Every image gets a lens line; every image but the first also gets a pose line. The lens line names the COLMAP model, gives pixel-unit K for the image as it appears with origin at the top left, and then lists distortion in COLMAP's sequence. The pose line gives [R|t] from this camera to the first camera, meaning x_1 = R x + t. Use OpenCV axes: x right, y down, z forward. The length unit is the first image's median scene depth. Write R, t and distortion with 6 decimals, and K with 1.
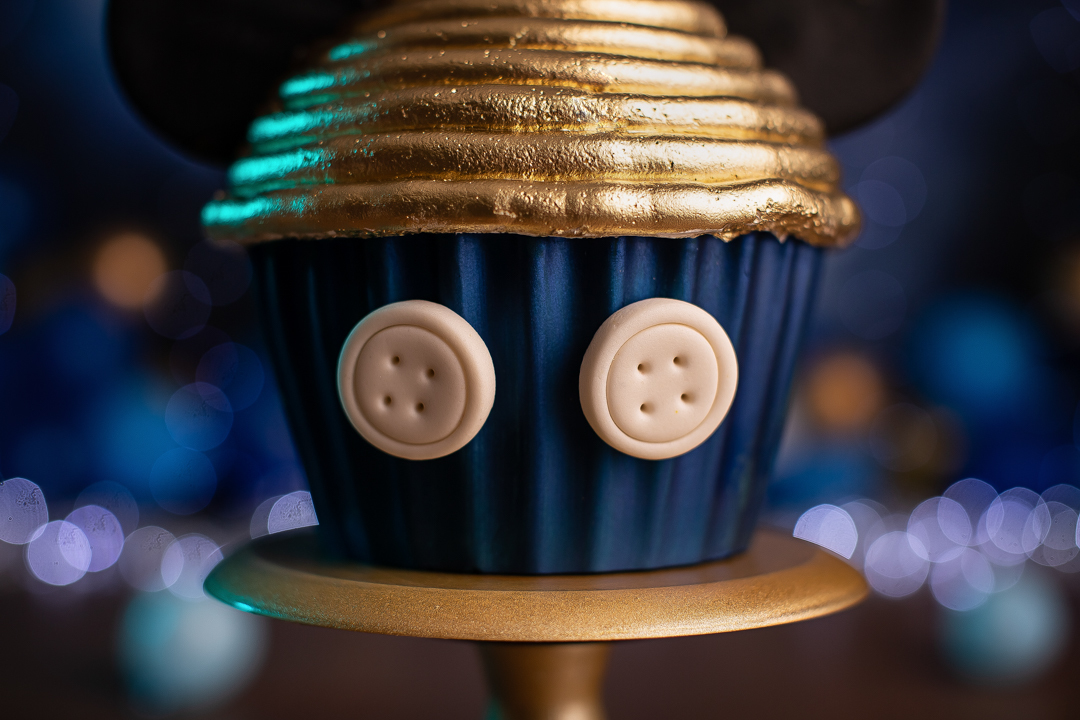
lens RADIAL K [[1632.6, 0, 544.0], [0, 1632.6, 368.2], [0, 0, 1]] dist [-0.176448, 0.000000]
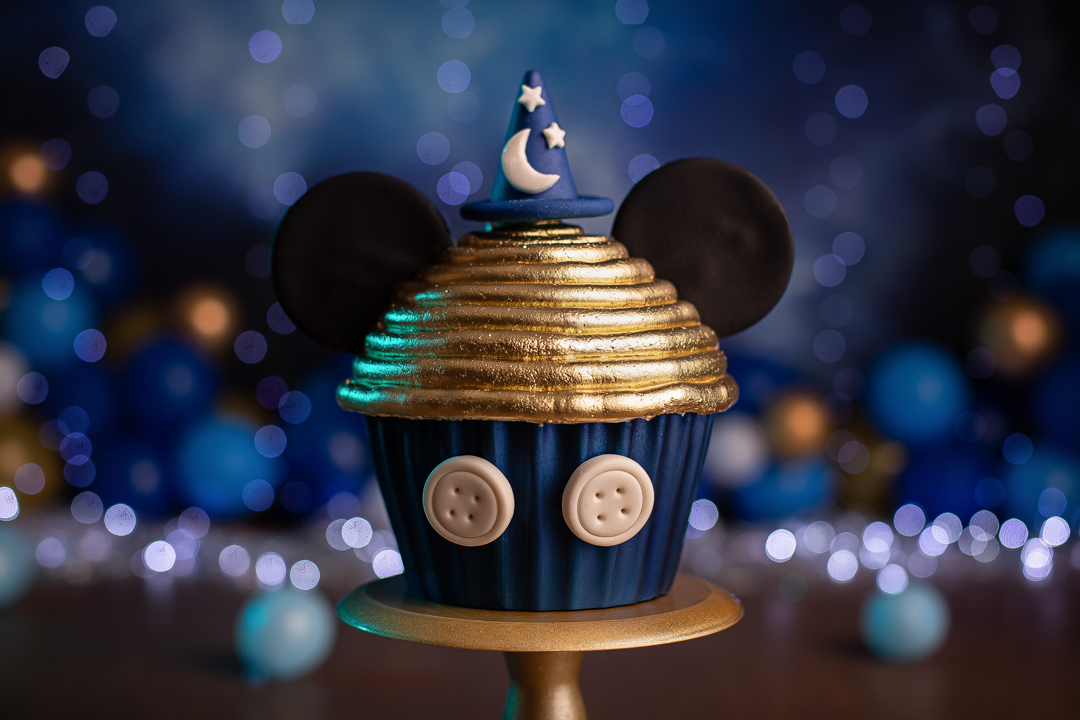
lens RADIAL K [[1632.6, 0, 536.5], [0, 1632.6, 352.3], [0, 0, 1]] dist [-0.176448, 0.000000]
pose [[0.999869, 0.000180, -0.016195, 0.022045], [-0.000042, 0.999964, 0.008497, -0.165171], [0.016196, -0.008495, 0.999833, -0.731325]]
